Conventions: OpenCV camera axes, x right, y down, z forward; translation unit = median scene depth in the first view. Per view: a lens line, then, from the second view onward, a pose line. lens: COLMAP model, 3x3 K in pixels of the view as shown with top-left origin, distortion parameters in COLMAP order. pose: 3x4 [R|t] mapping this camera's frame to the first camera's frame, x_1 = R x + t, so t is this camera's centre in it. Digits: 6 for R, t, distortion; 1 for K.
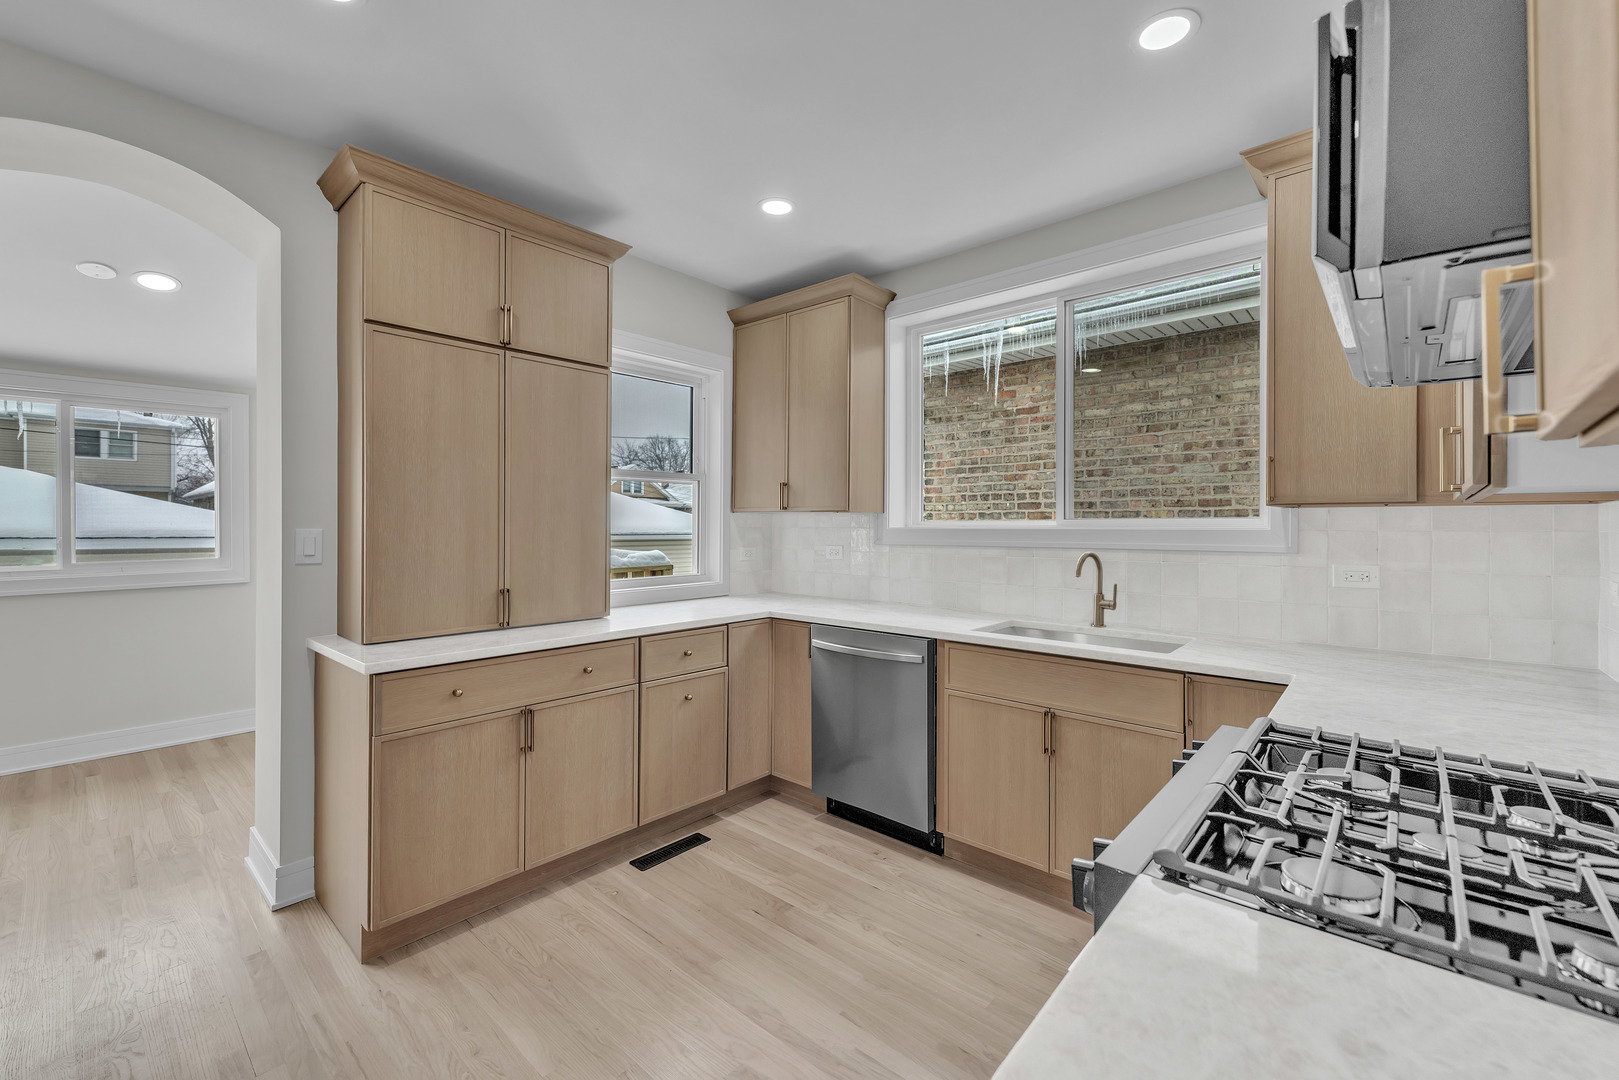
lens RADIAL K [[664.8, 0, 812.9], [0, 664.8, 527.5], [0, 0, 1]] dist [0.002915, 0.000069]
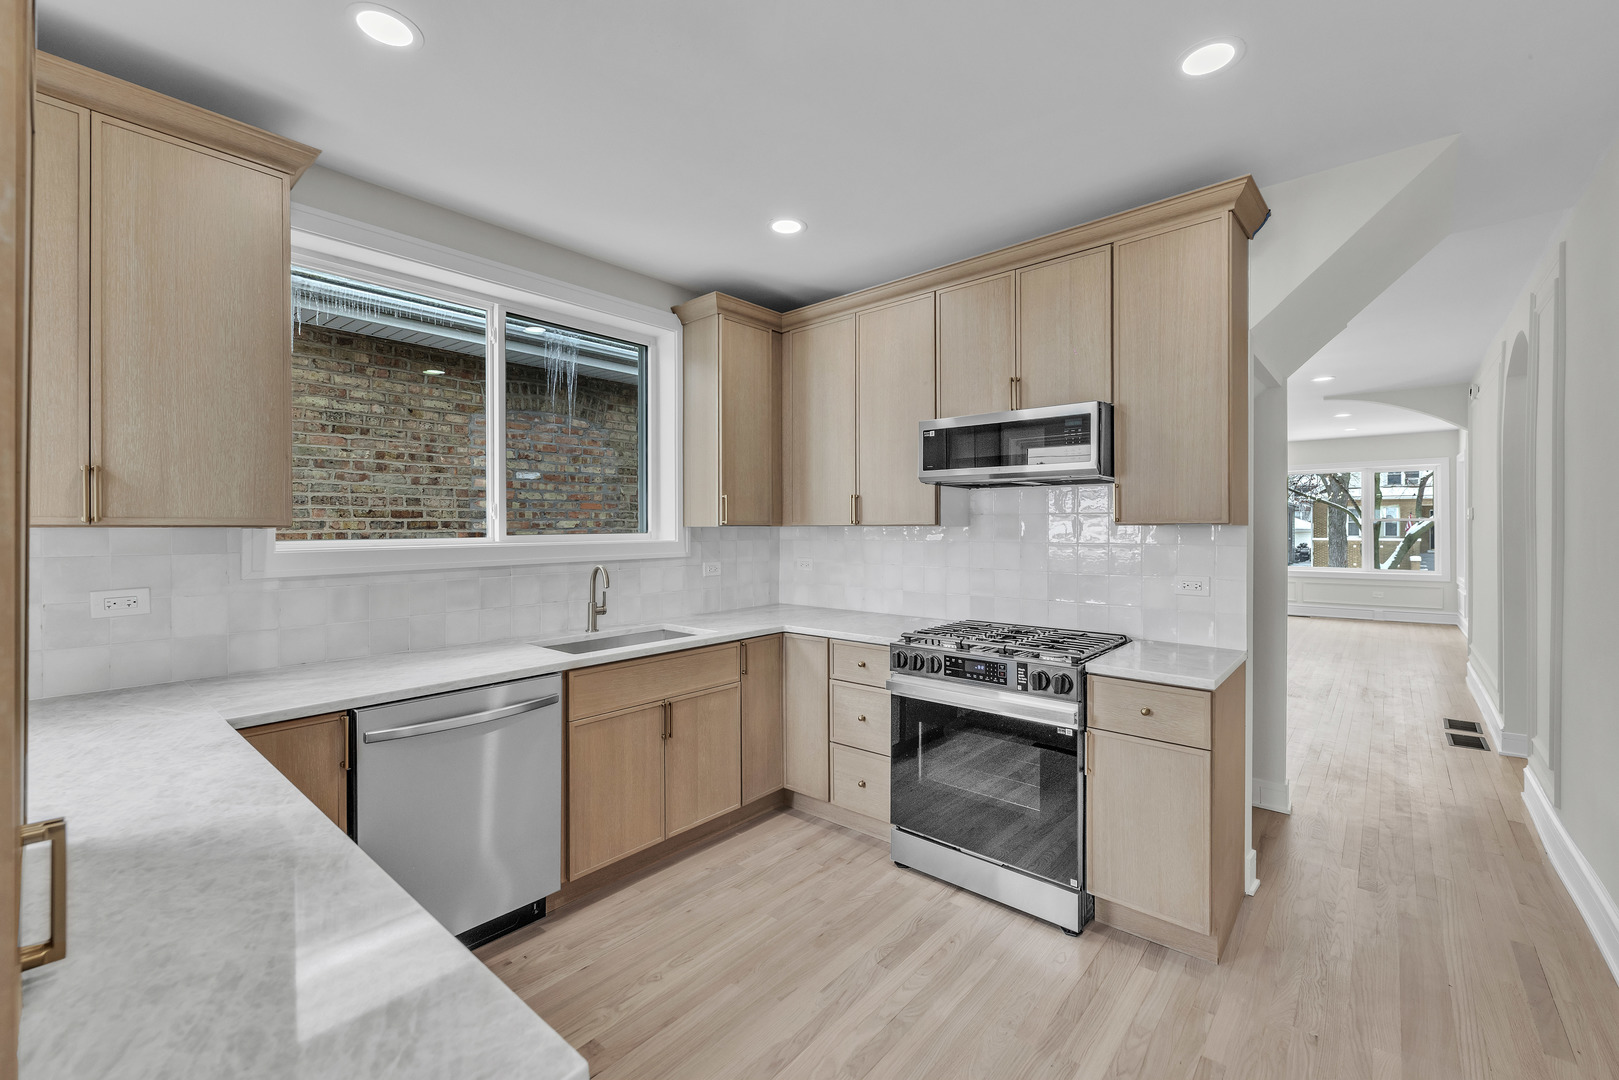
lens RADIAL K [[664.8, 0, 817.2], [0, 664.8, 532.2], [0, 0, 1]] dist [0.002915, 0.000069]
pose [[-0.023948, -0.010652, 0.999656, -0.425928], [0.004588, 0.999932, 0.010765, -0.017799], [-0.999703, 0.004845, -0.023897, 0.395761]]
